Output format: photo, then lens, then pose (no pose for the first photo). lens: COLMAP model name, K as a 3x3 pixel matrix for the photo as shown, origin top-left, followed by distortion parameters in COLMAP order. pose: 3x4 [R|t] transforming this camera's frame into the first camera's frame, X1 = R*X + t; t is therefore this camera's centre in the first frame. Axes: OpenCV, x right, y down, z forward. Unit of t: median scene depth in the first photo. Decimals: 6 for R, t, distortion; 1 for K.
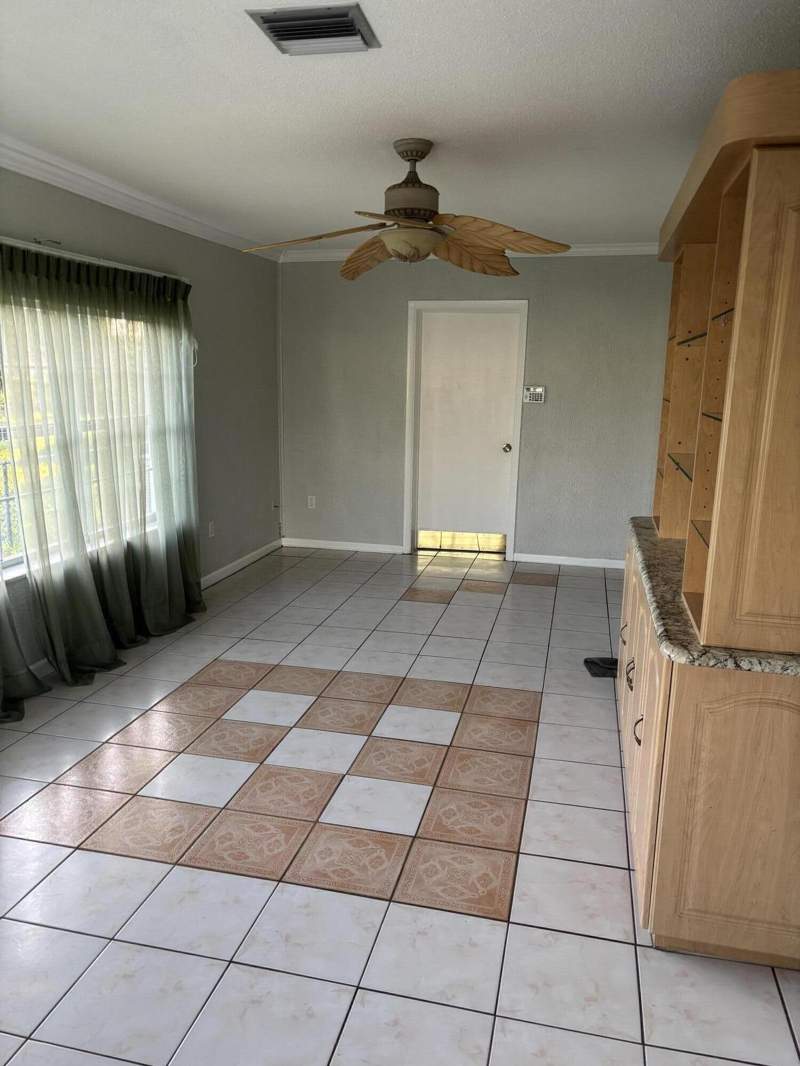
lens RADIAL K [[795.7, 0, 400.4], [0, 795.7, 532.6], [0, 0, 1]] dist [-0.004865, -0.000331]
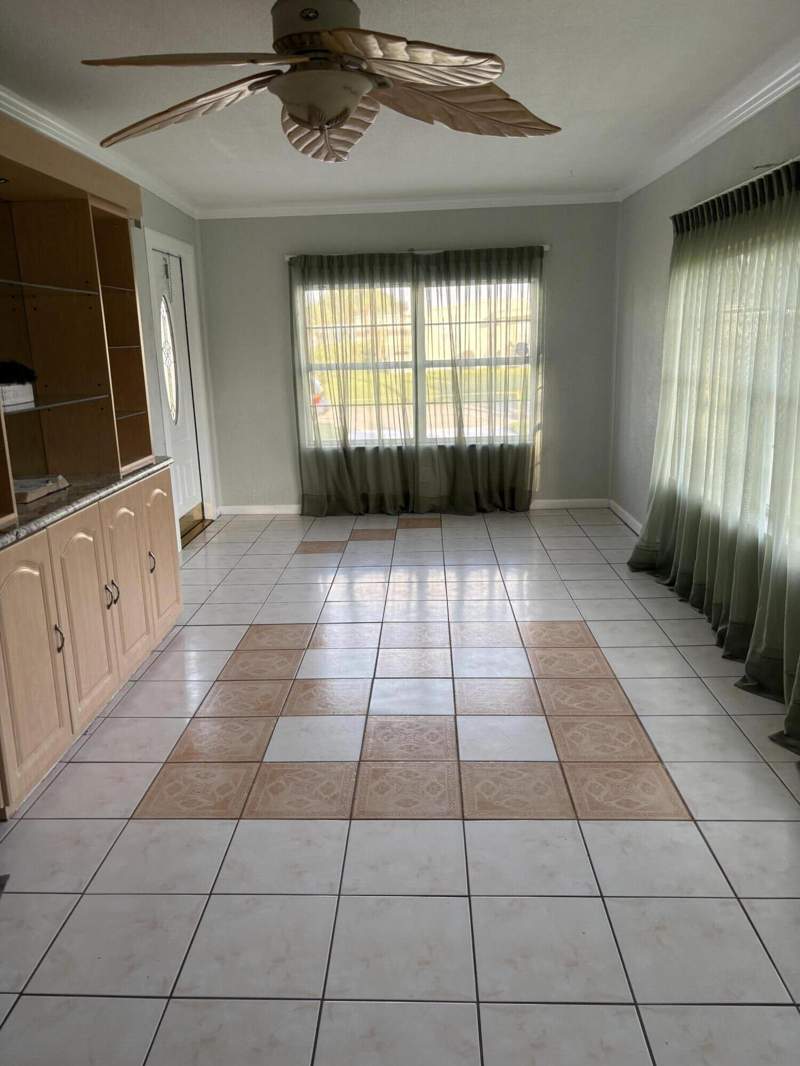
lens RADIAL K [[795.7, 0, 399.3], [0, 795.7, 535.2], [0, 0, 1]] dist [-0.004865, -0.000331]
pose [[-0.981885, 0.049189, -0.182983, 0.073239], [-0.032685, 0.907268, 0.419281, -0.281459], [0.186638, 0.417666, -0.889225, 1.528878]]
